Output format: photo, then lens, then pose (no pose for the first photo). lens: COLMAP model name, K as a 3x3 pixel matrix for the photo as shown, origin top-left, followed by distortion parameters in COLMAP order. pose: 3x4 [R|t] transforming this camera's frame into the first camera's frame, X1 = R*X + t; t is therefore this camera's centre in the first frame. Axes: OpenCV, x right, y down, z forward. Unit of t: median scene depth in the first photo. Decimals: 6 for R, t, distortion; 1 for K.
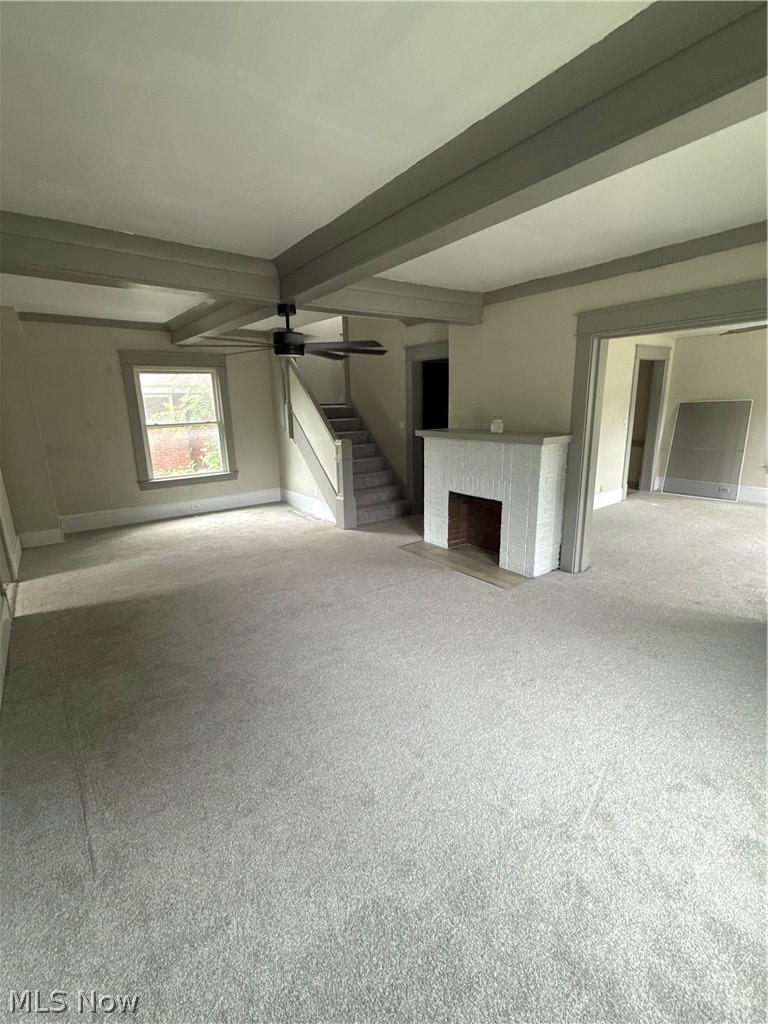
lens RADIAL K [[449.6, 0, 383.8], [0, 449.6, 511.2], [0, 0, 1]] dist [-0.000334, 0.000005]
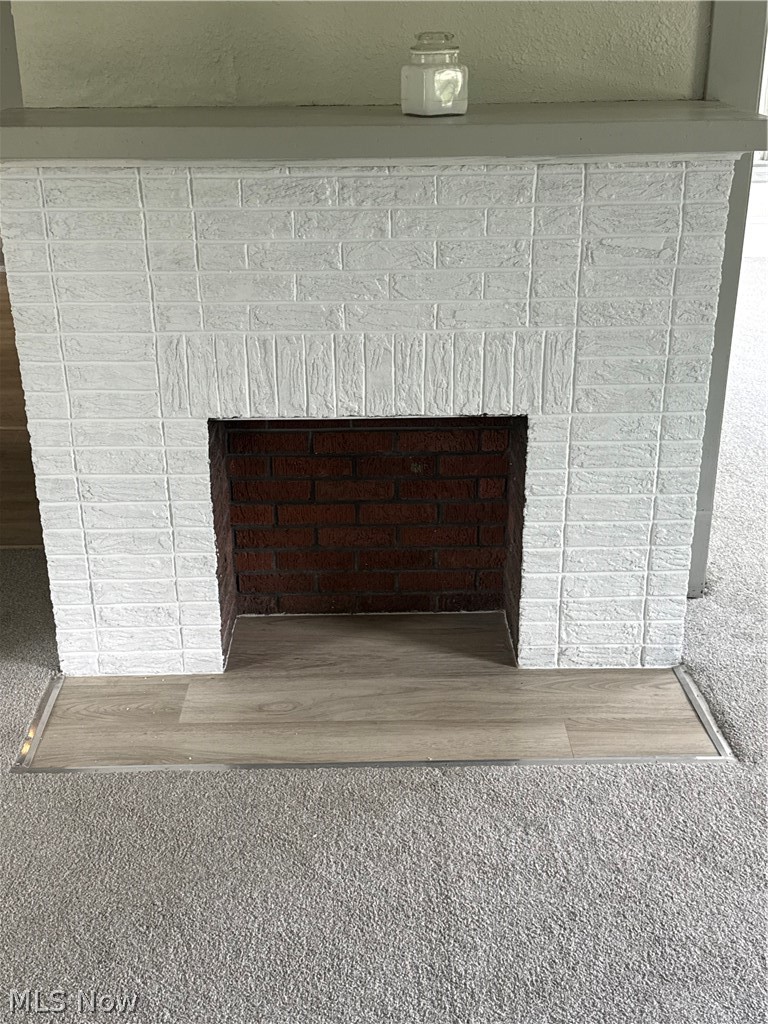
lens RADIAL K [[1208.0, 0, 383.5], [0, 1208.0, 512.8], [0, 0, 1]] dist [0.025489, 0.000000]
pose [[0.585244, -0.308061, 0.750059, -0.262334], [0.188395, 0.951366, 0.243742, -0.135408], [-0.788668, -0.001341, 0.614818, 0.641475]]
